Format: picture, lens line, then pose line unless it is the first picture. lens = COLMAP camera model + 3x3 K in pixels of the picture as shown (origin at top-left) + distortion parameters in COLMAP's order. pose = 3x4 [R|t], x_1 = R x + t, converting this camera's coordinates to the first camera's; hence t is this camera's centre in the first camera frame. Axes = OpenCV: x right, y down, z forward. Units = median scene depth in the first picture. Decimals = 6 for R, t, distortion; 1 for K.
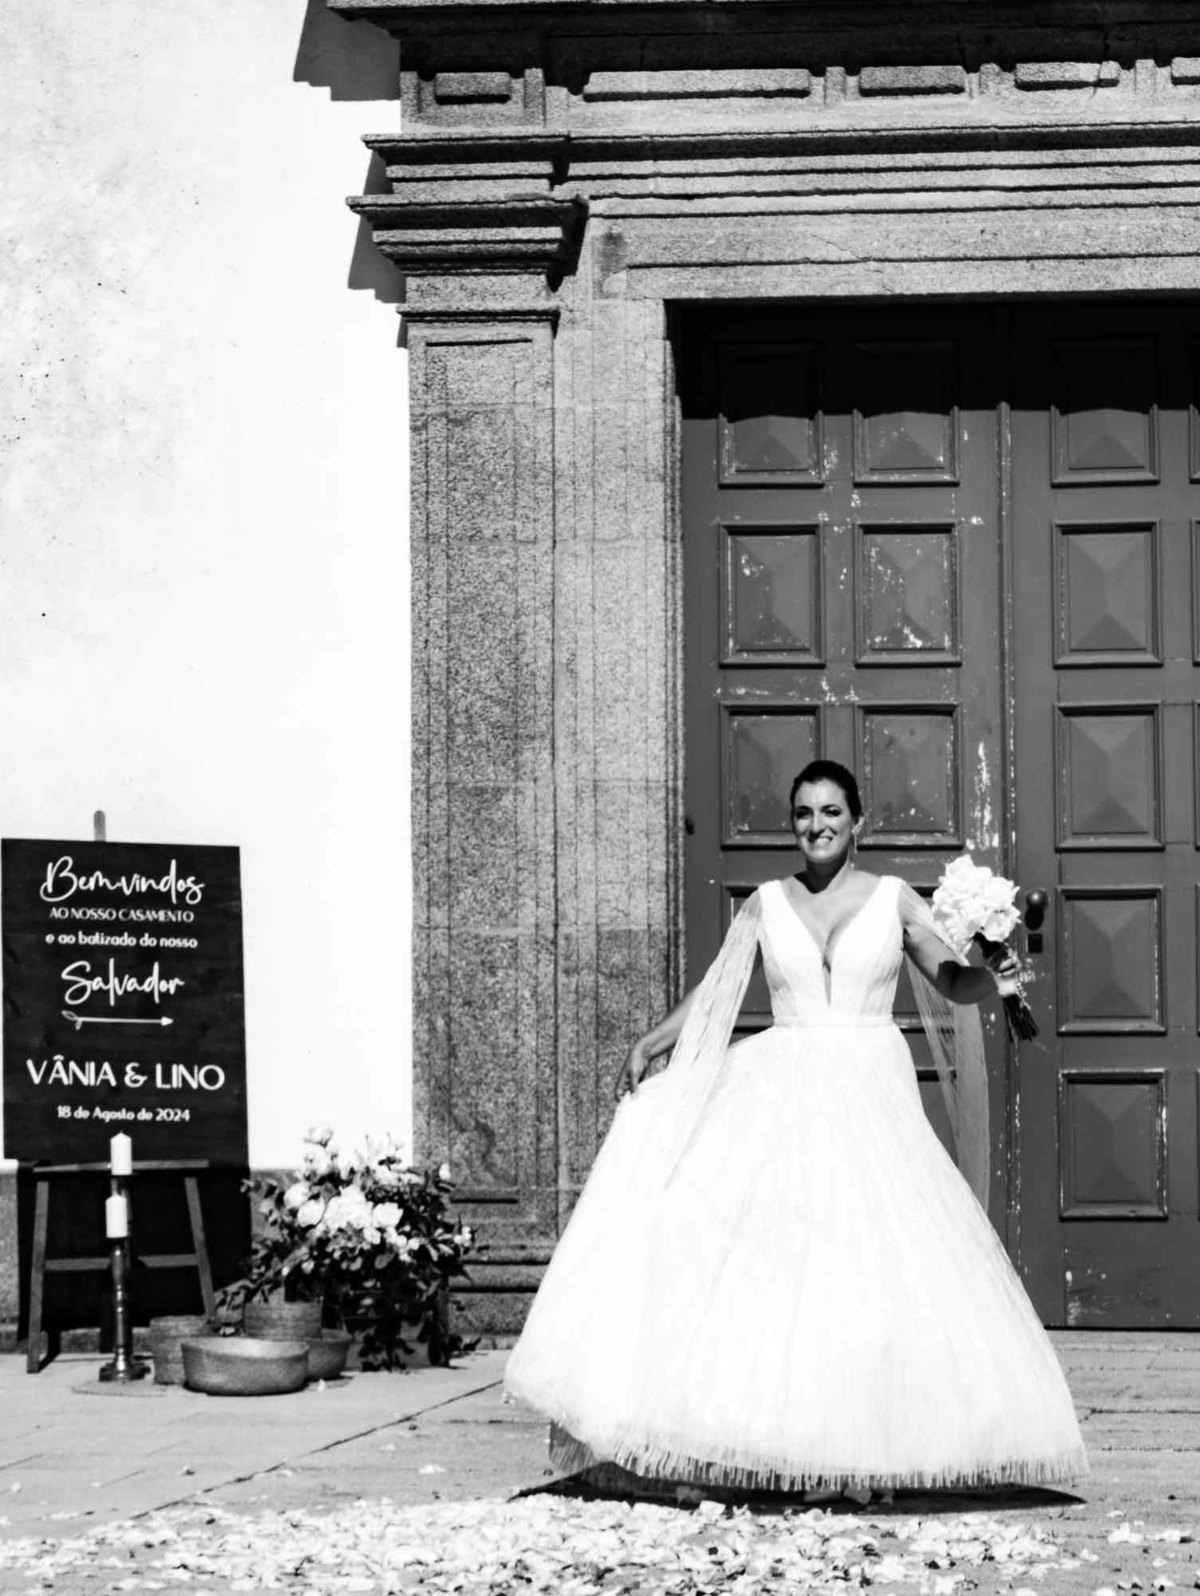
lens RADIAL K [[6124.1, 0, 604.4], [0, 6124.1, 796.0], [0, 0, 1]] dist [0.096772, 0.000000]
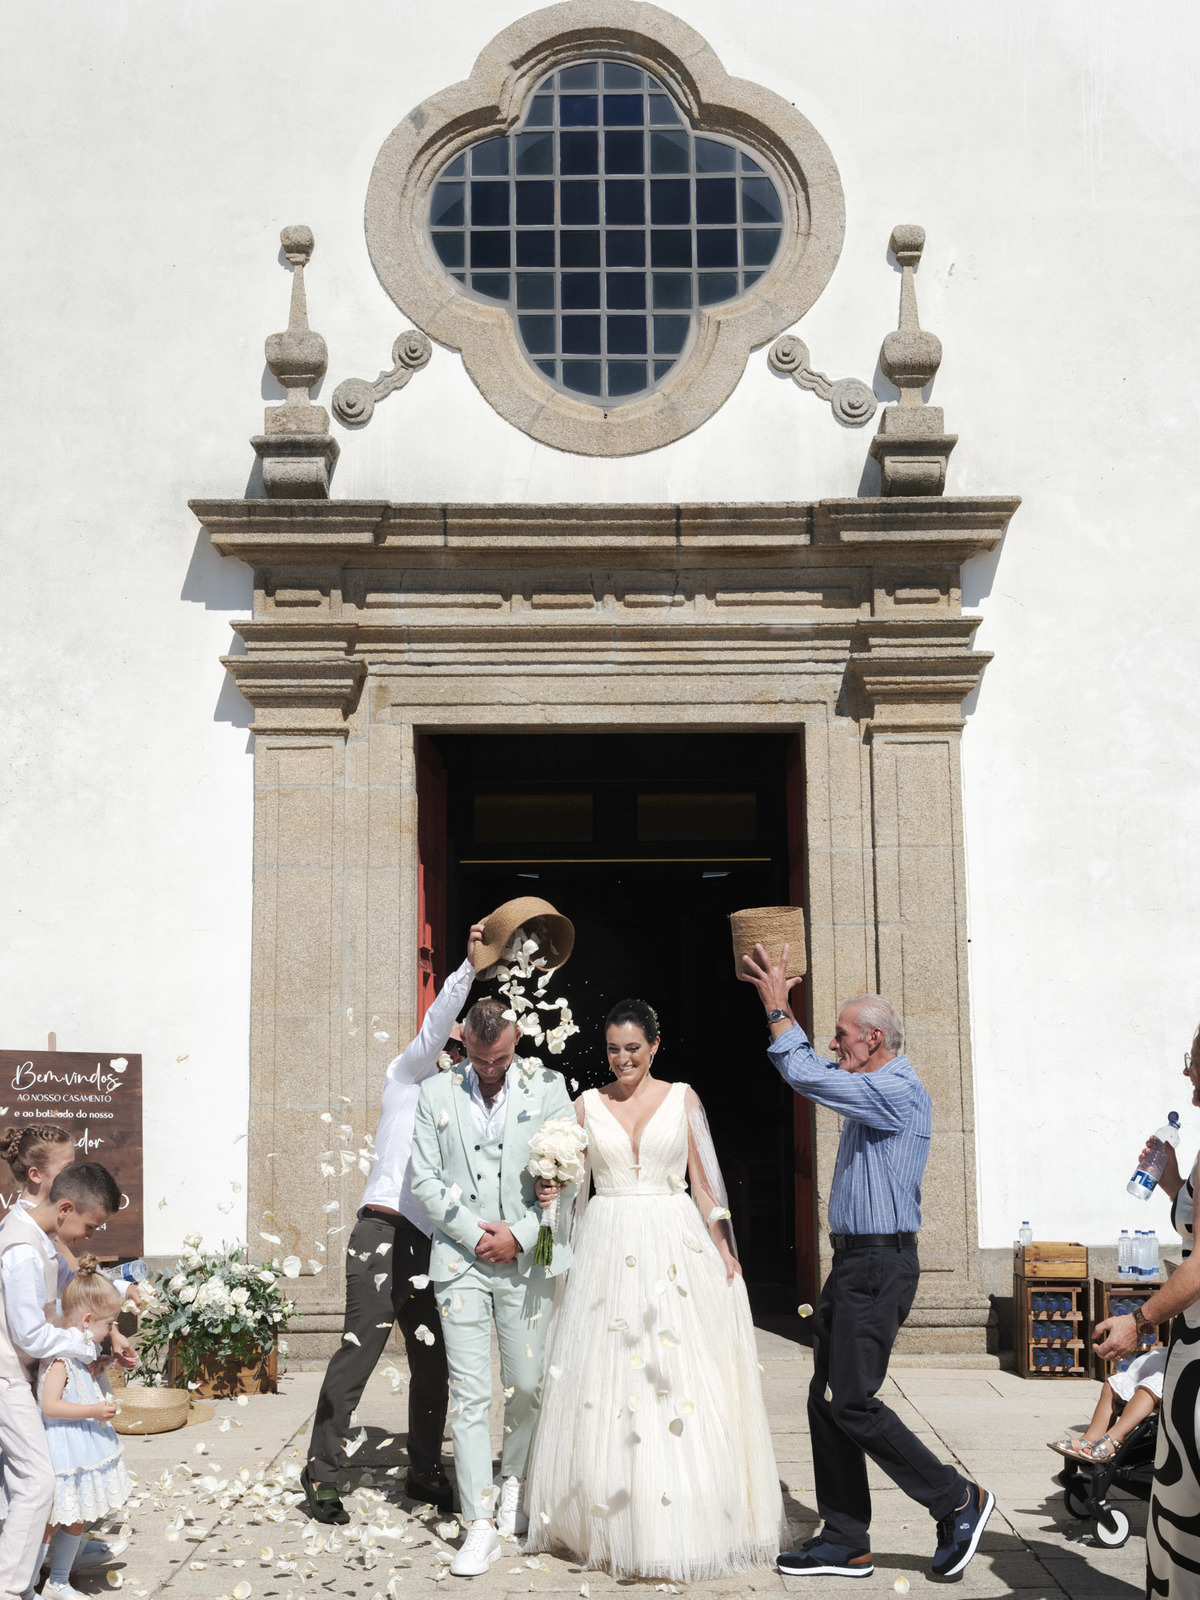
lens RADIAL K [[1913.1, 0, 626.2], [0, 1913.1, 839.1], [0, 0, 1]] dist [0.012305, 0.000000]
pose [[0.978222, 0.020065, 0.206588, -0.040547], [0.002396, 0.994158, -0.107905, 0.006601], [-0.207547, 0.106050, 0.972460, 0.482435]]
